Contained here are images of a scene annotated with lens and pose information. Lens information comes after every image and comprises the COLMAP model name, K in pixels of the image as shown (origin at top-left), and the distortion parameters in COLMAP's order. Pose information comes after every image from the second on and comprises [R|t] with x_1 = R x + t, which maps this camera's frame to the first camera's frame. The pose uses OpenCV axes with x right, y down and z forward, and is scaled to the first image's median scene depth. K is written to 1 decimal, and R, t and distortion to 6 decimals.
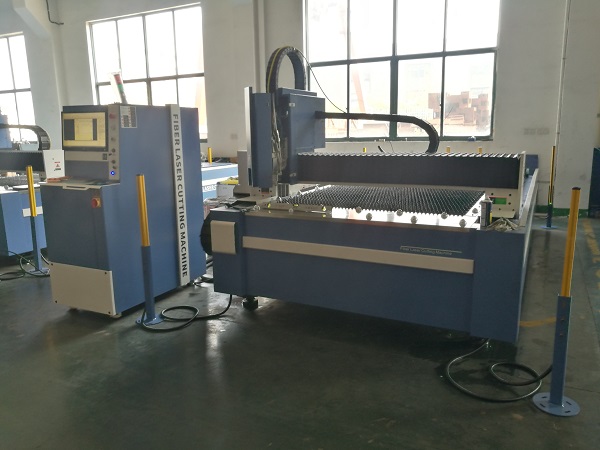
lens RADIAL K [[484.2, 0, 303.8], [0, 484.2, 224.6], [0, 0, 1]] dist [-0.029993, 0.047709]
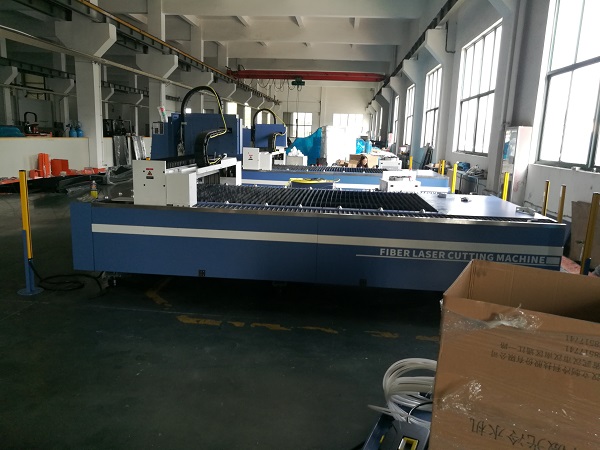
lens RADIAL K [[484.2, 0, 297.3], [0, 484.2, 227.6], [0, 0, 1]] dist [-0.029993, 0.047709]
pose [[0.356932, 0.204981, -0.911363, 1.429028], [-0.219237, 0.966759, 0.131578, -0.180217], [0.908039, 0.152840, 0.390006, 0.667933]]
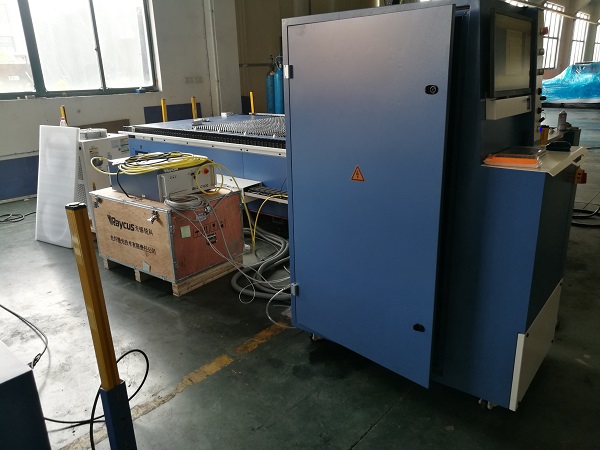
lens RADIAL K [[484.2, 0, 300.2], [0, 484.2, 226.7], [0, 0, 1]] dist [-0.029993, 0.047709]
pose [[0.197515, -0.288044, 0.937026, -0.897221], [0.210644, 0.946000, 0.246401, -0.182792], [-0.957401, 0.148711, 0.247525, 1.012590]]
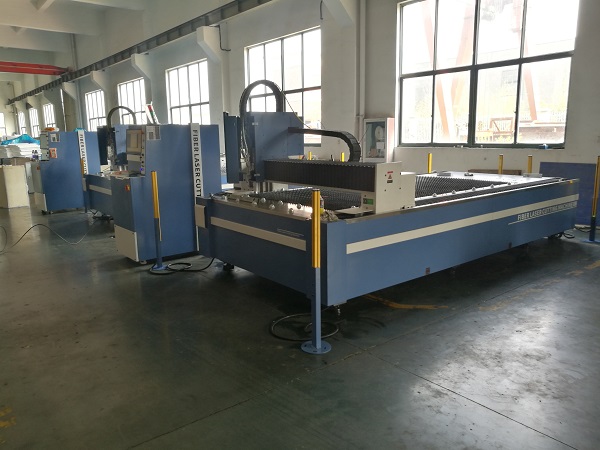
lens RADIAL K [[484.2, 0, 303.9], [0, 484.2, 225.5], [0, 0, 1]] dist [-0.029993, 0.047709]
pose [[0.909326, 0.078082, -0.408693, 0.594104], [-0.077365, 0.996835, 0.018315, 0.002626], [0.408829, 0.014964, 0.912488, -0.162385]]
